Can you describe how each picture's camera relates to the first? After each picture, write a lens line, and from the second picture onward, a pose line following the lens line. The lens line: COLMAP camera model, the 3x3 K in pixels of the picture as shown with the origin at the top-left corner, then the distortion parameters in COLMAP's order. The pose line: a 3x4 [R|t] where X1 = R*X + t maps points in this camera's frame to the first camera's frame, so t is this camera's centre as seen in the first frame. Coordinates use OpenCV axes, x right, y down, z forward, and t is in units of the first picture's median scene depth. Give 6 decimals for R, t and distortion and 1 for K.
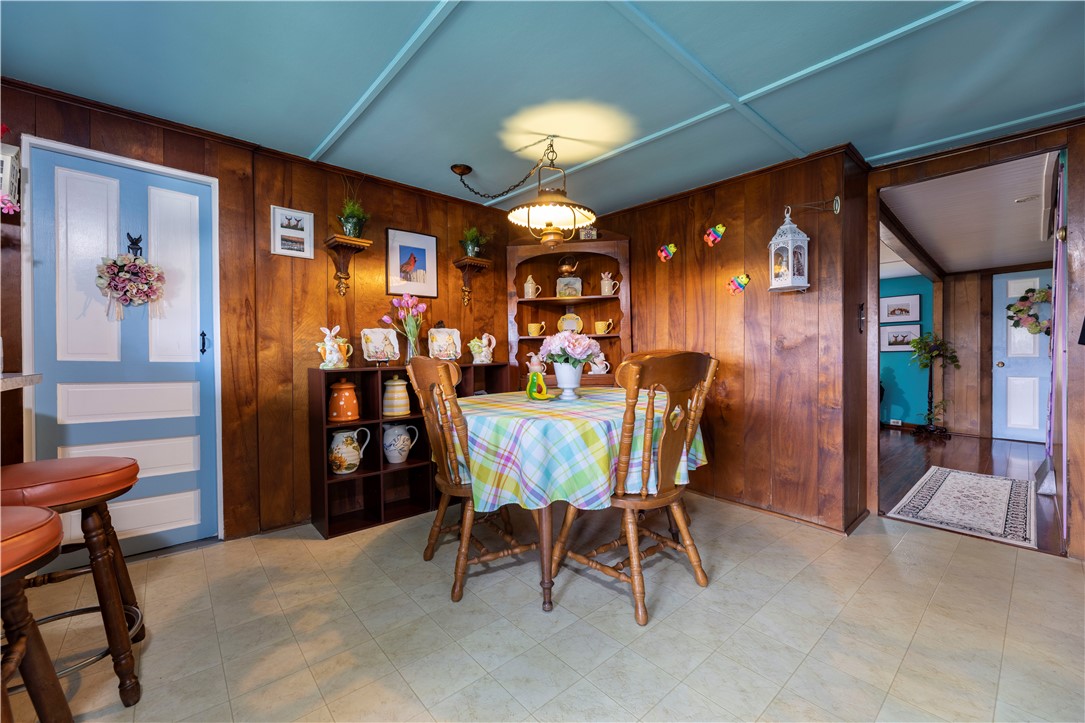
lens RADIAL K [[436.3, 0, 548.2], [0, 436.3, 361.5], [0, 0, 1]] dist [0.002398, -0.000496]
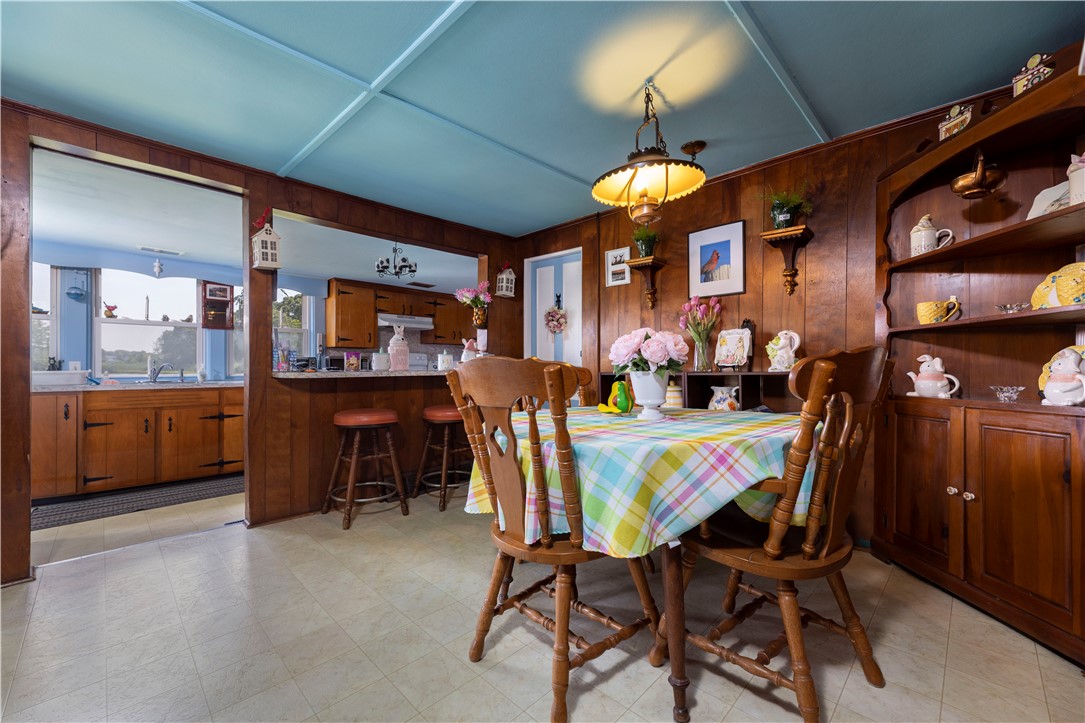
lens RADIAL K [[436.3, 0, 548.5], [0, 436.3, 361.0], [0, 0, 1]] dist [0.002398, -0.000496]
pose [[0.062274, 0.000223, -0.998059, 0.708414], [-0.014440, 0.999896, -0.000677, -0.008869], [0.997955, 0.014454, 0.062270, 0.716917]]
